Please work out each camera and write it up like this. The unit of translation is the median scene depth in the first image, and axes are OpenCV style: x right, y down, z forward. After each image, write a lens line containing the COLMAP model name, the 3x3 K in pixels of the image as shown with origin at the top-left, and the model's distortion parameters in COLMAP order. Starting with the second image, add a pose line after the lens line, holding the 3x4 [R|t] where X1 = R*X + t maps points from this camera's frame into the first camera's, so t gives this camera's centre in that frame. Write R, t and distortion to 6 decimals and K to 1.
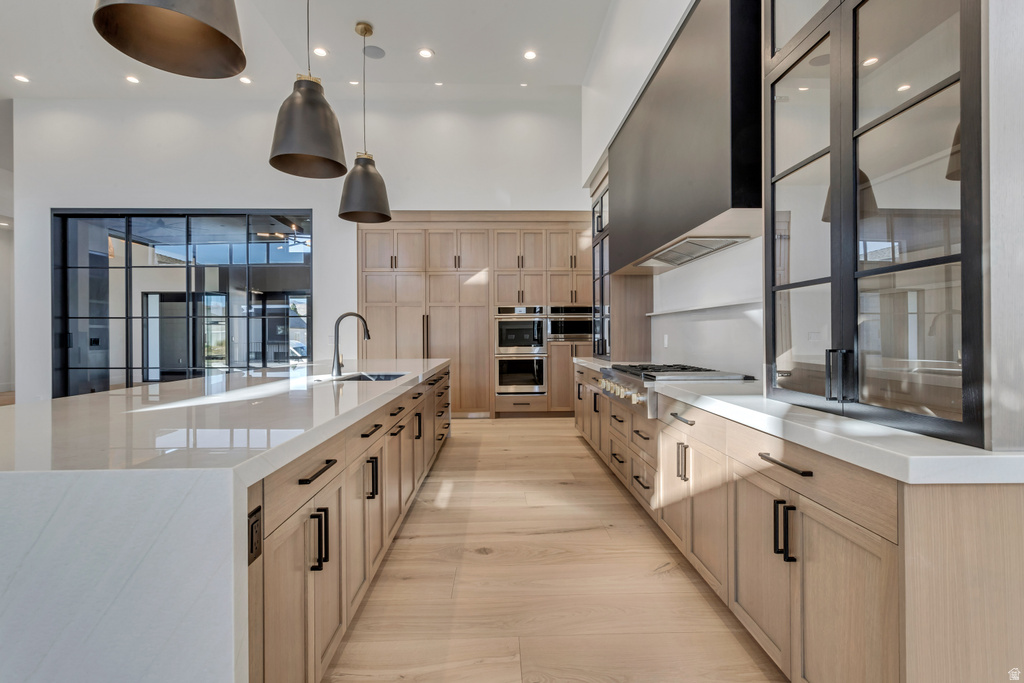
lens RADIAL K [[487.2, 0, 512.9], [0, 487.2, 333.0], [0, 0, 1]] dist [0.001453, 0.001741]
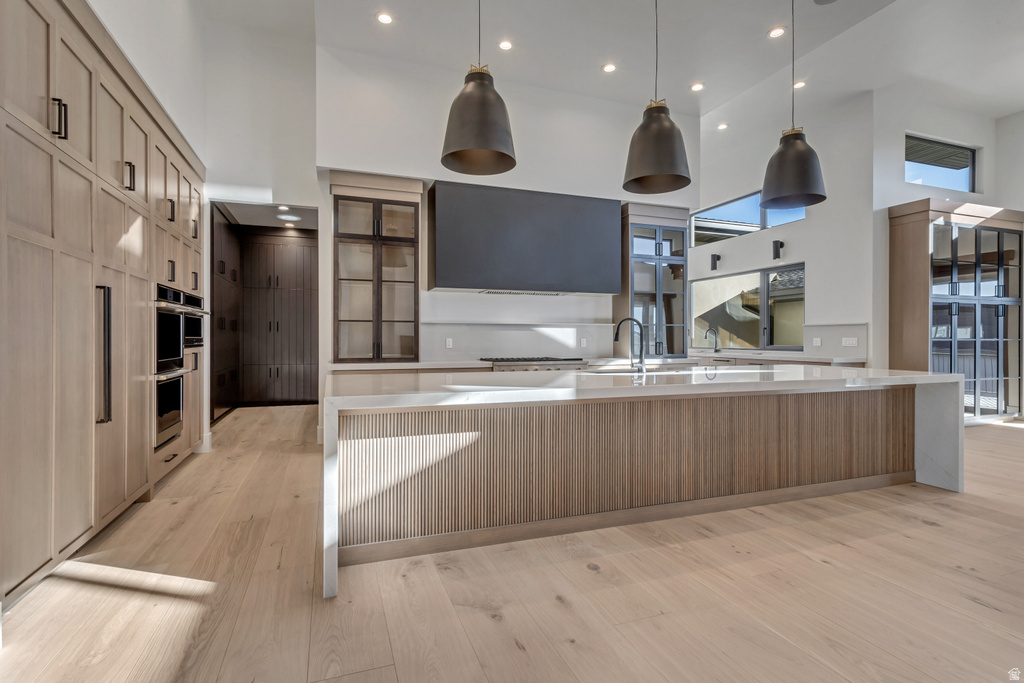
lens RADIAL K [[487.2, 0, 509.0], [0, 487.2, 344.1], [0, 0, 1]] dist [0.001453, 0.001741]
pose [[-0.318274, -0.005535, 0.947983, -0.661331], [-0.002392, 0.999984, 0.005036, 0.007666], [-0.947996, -0.000664, -0.318282, 0.809214]]
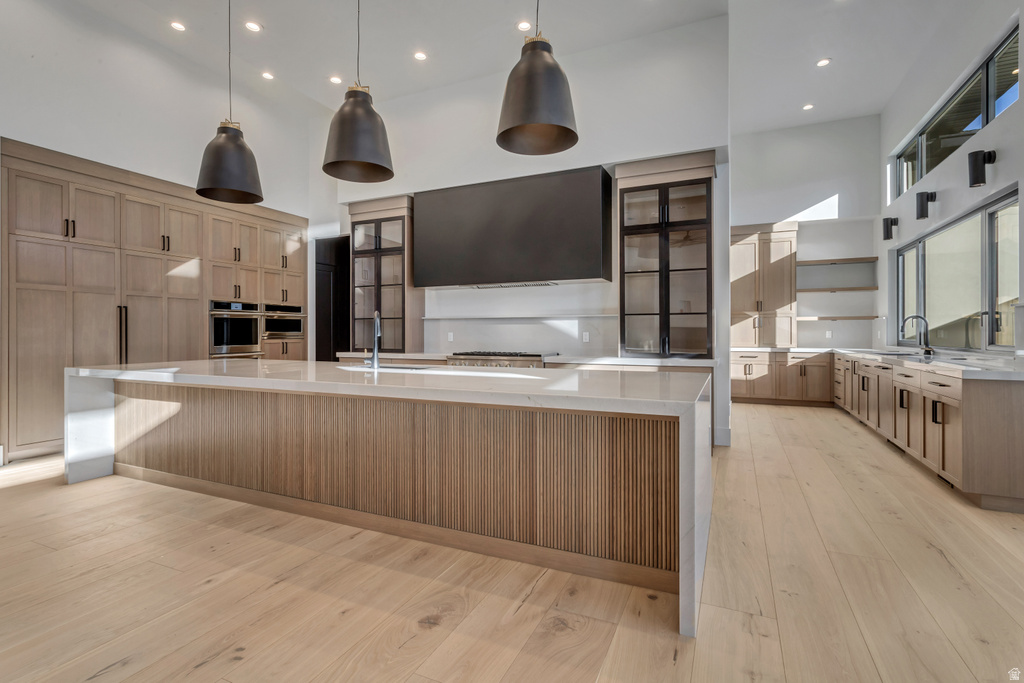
lens RADIAL K [[487.2, 0, 513.4], [0, 487.2, 332.1], [0, 0, 1]] dist [0.001453, 0.001741]
pose [[0.437717, 0.005402, 0.899097, -0.595671], [-0.003751, 0.999984, -0.004182, 0.004766], [-0.899105, -0.001542, 0.437730, 0.115160]]
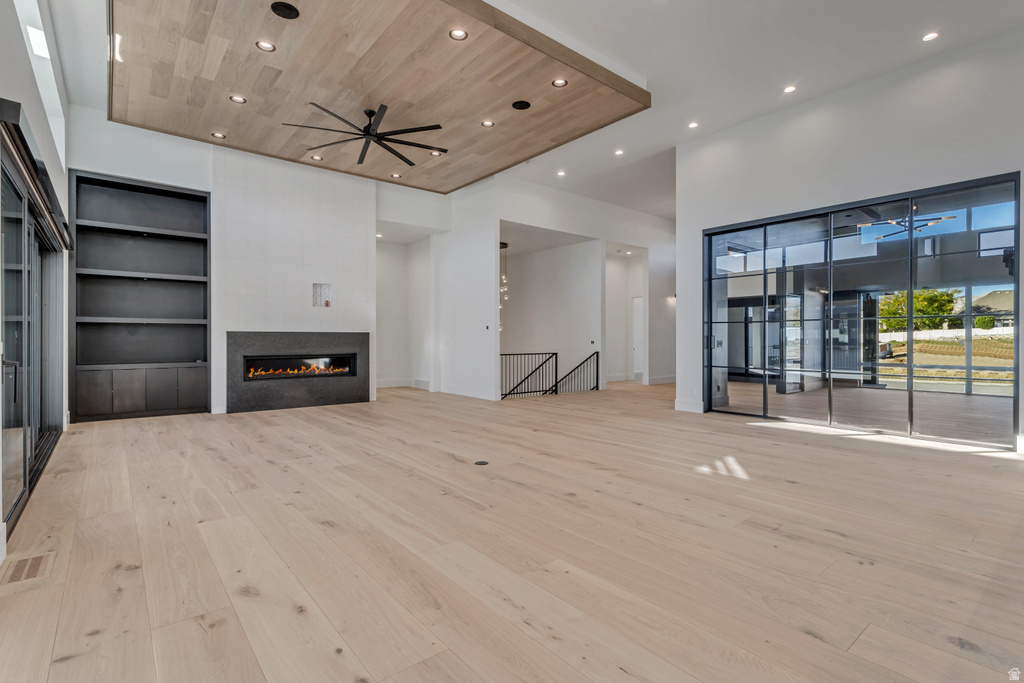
lens RADIAL K [[487.2, 0, 509.3], [0, 487.2, 336.9], [0, 0, 1]] dist [0.001453, 0.001741]
pose [[0.611247, 0.001818, -0.791438, -0.291631], [-0.001031, 0.999998, 0.001501, 0.001713], [0.791439, -0.000102, 0.611248, -0.088401]]
